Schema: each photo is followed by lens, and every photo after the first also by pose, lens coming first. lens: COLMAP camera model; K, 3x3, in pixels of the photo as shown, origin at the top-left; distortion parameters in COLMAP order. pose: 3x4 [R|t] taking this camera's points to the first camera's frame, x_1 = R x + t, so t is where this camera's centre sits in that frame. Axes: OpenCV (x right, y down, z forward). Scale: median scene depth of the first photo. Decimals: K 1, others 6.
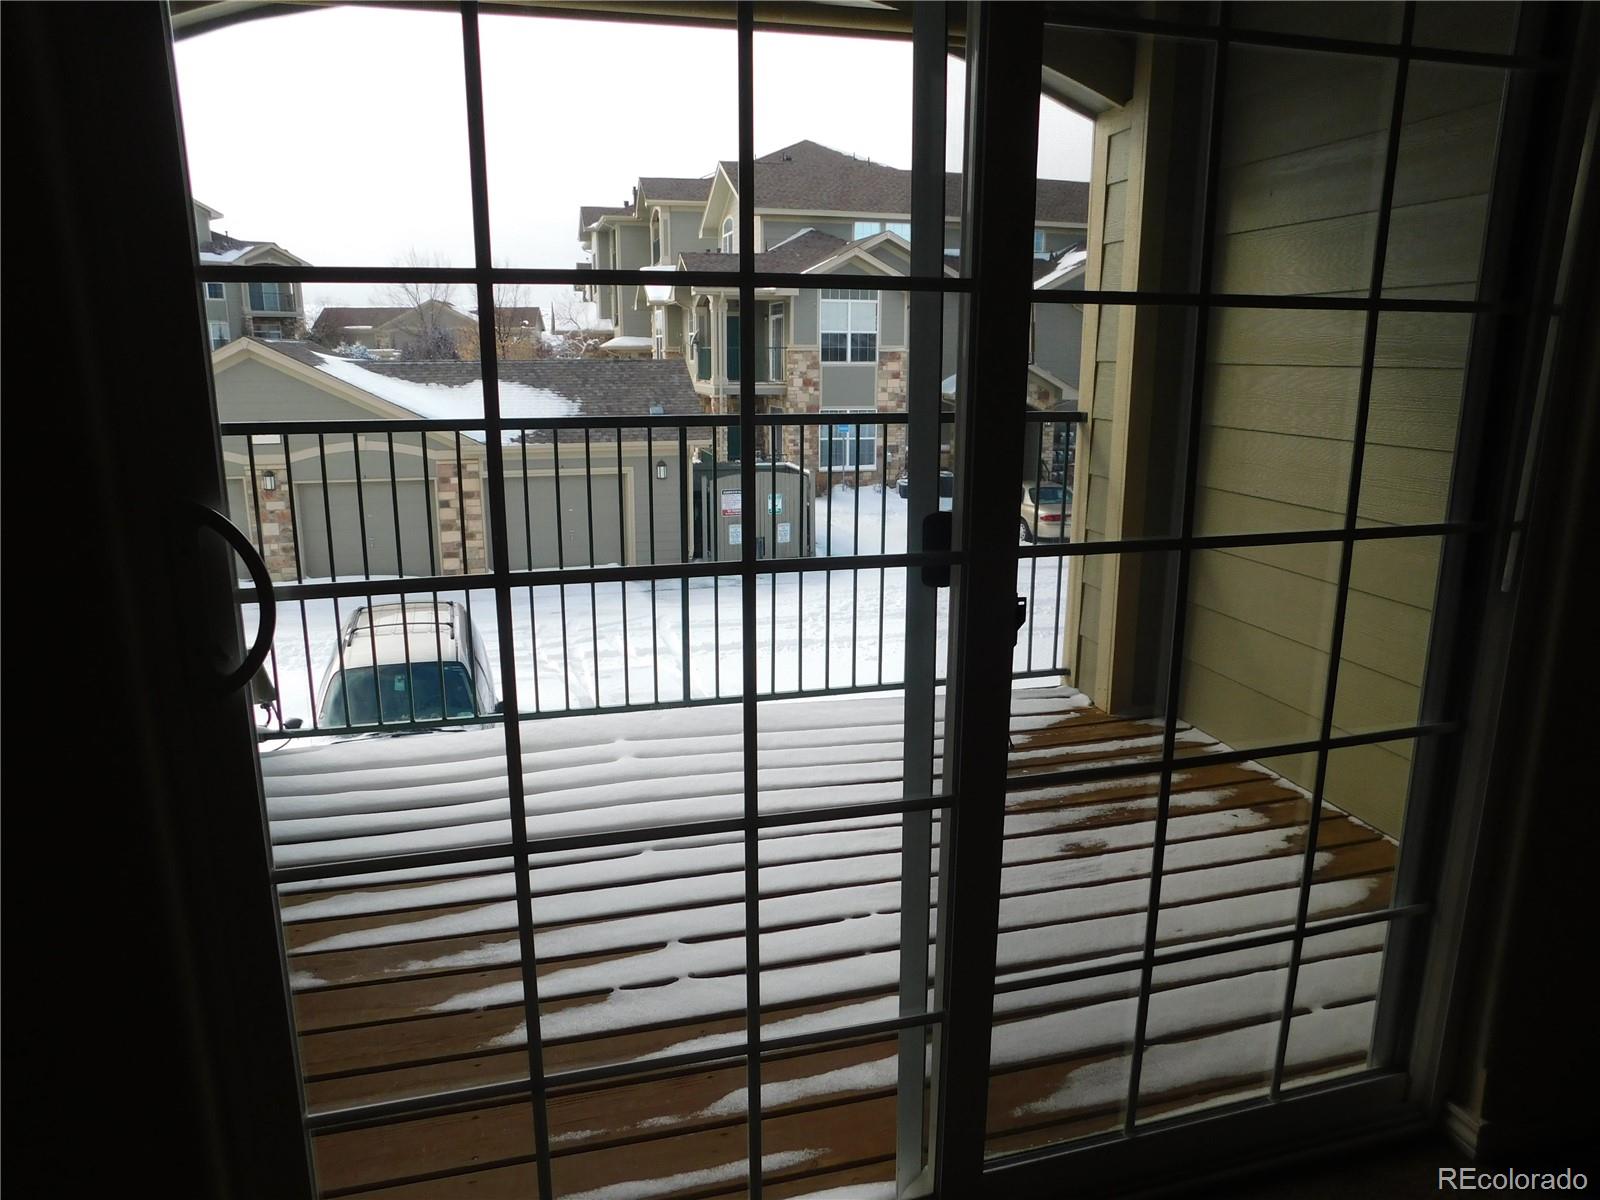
lens RADIAL K [[1059.4, 0, 795.2], [0, 1059.4, 601.2], [0, 0, 1]] dist [-0.026916, 0.011172]
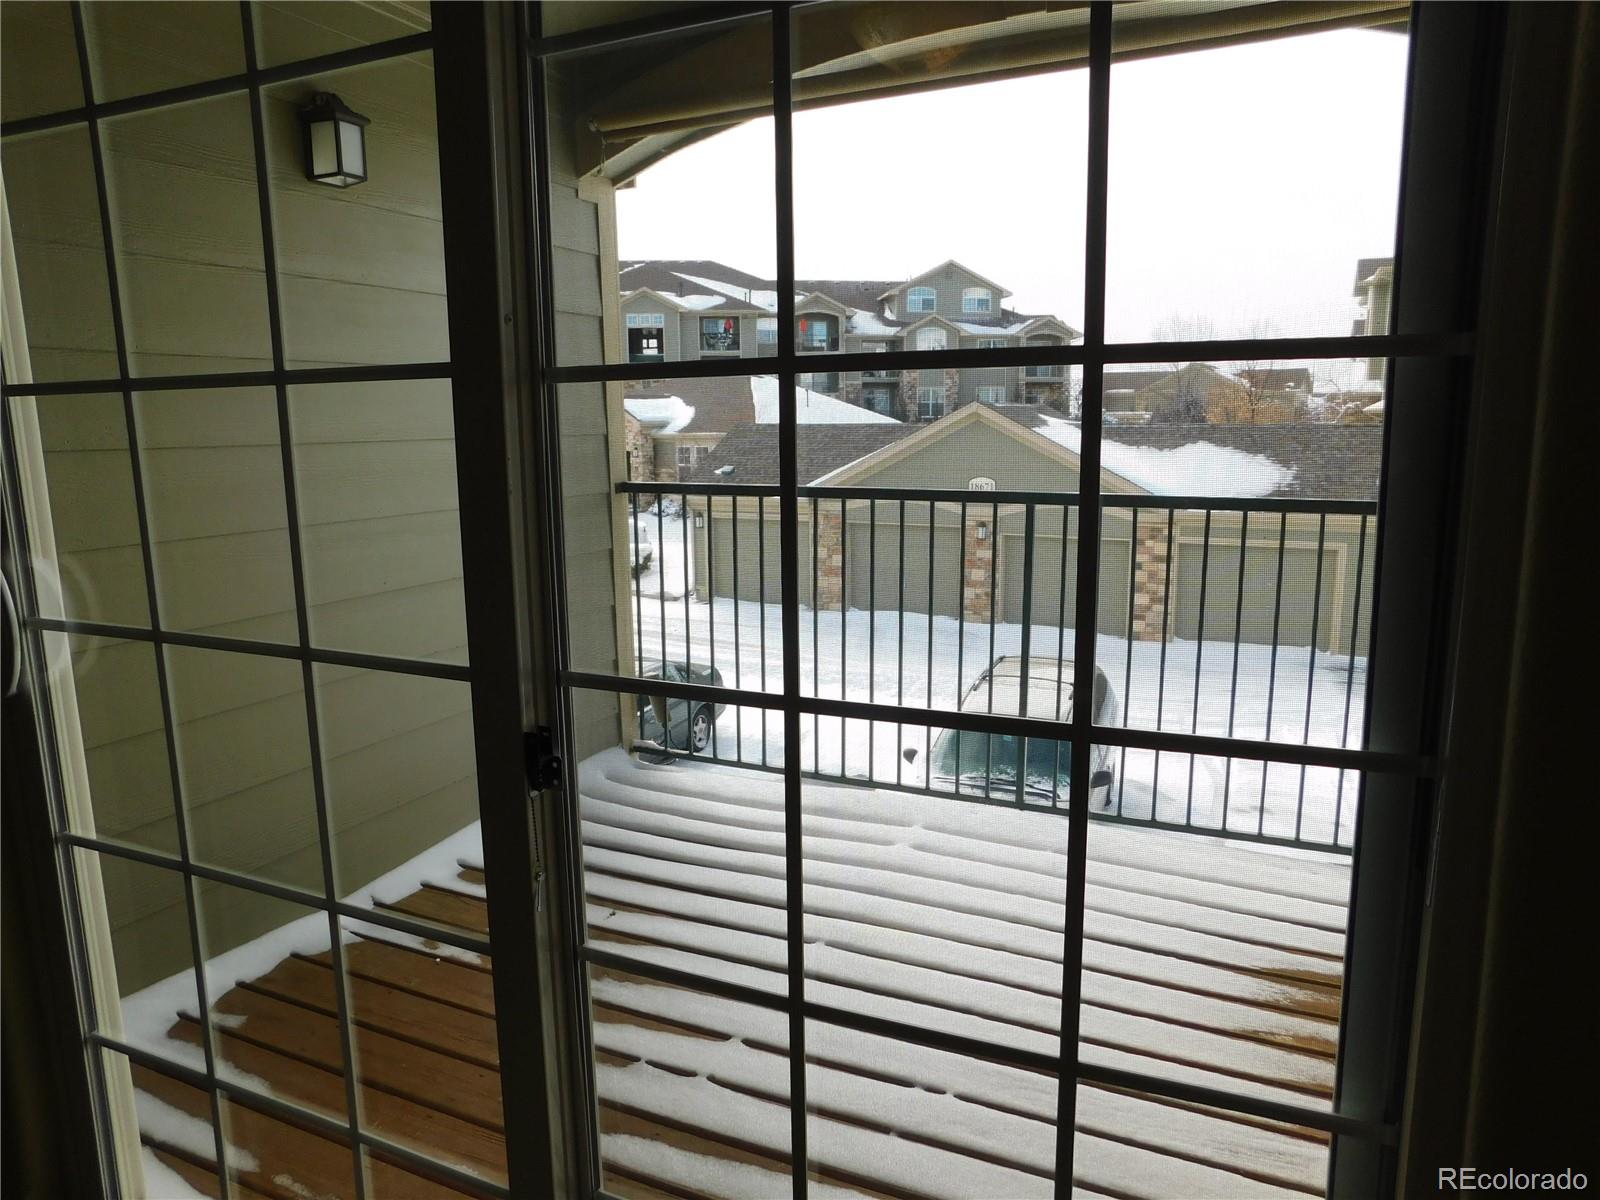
lens RADIAL K [[1059.4, 0, 799.2], [0, 1059.4, 594.6], [0, 0, 1]] dist [-0.026916, 0.011172]
pose [[0.777187, 0.103176, -0.620754, 0.331849], [-0.141964, 0.989783, -0.013226, -0.049672], [0.613048, 0.098404, 0.783894, 0.168267]]
